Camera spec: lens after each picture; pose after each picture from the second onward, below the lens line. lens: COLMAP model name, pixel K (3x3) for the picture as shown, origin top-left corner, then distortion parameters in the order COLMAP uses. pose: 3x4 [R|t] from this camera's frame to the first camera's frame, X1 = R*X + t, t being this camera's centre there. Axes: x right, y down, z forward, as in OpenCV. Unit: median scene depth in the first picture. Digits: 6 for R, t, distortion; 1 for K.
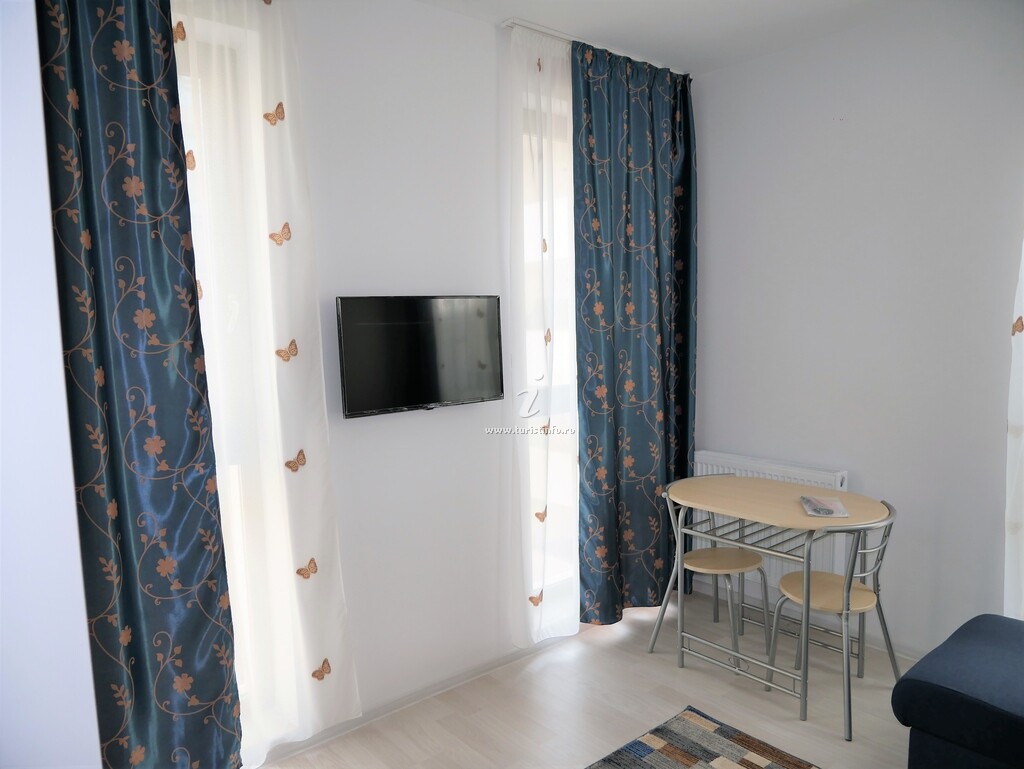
lens RADIAL K [[725.9, 0, 512.0], [0, 725.9, 384.5], [0, 0, 1]] dist [-0.052442, 0.008277]
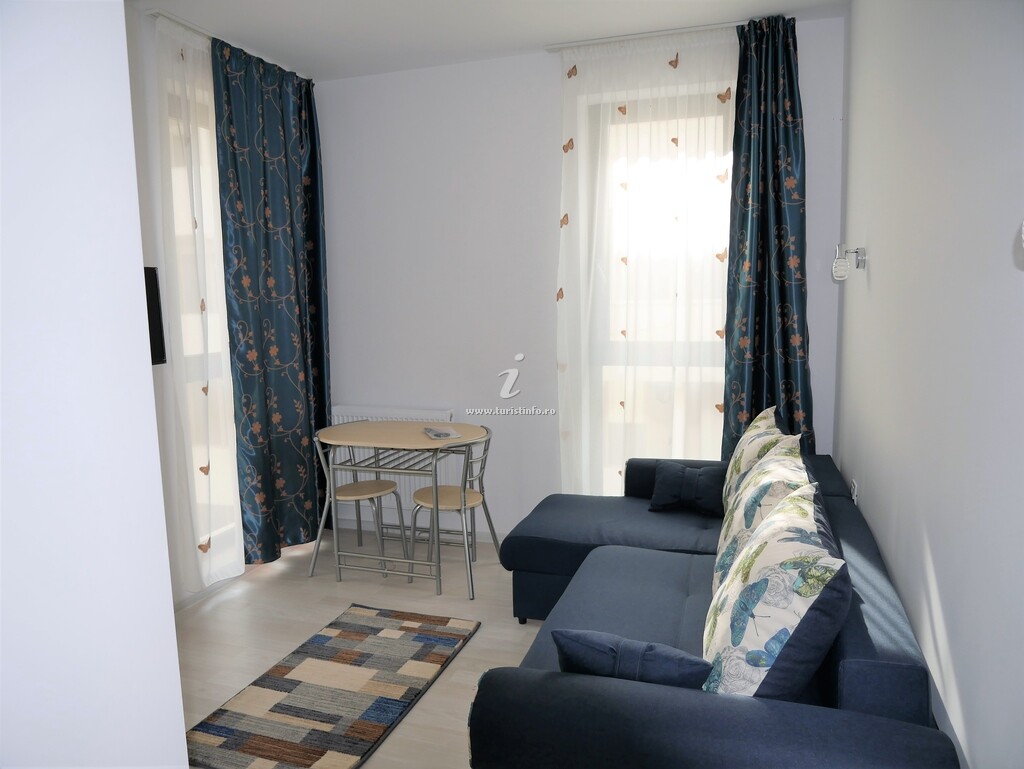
lens RADIAL K [[725.9, 0, 512.0], [0, 725.9, 384.5], [0, 0, 1]] dist [-0.052442, 0.008277]
pose [[0.850813, -0.058248, 0.522230, -0.117384], [0.048443, 0.998300, 0.032424, 0.037040], [-0.523231, -0.002288, 0.852188, -0.160764]]
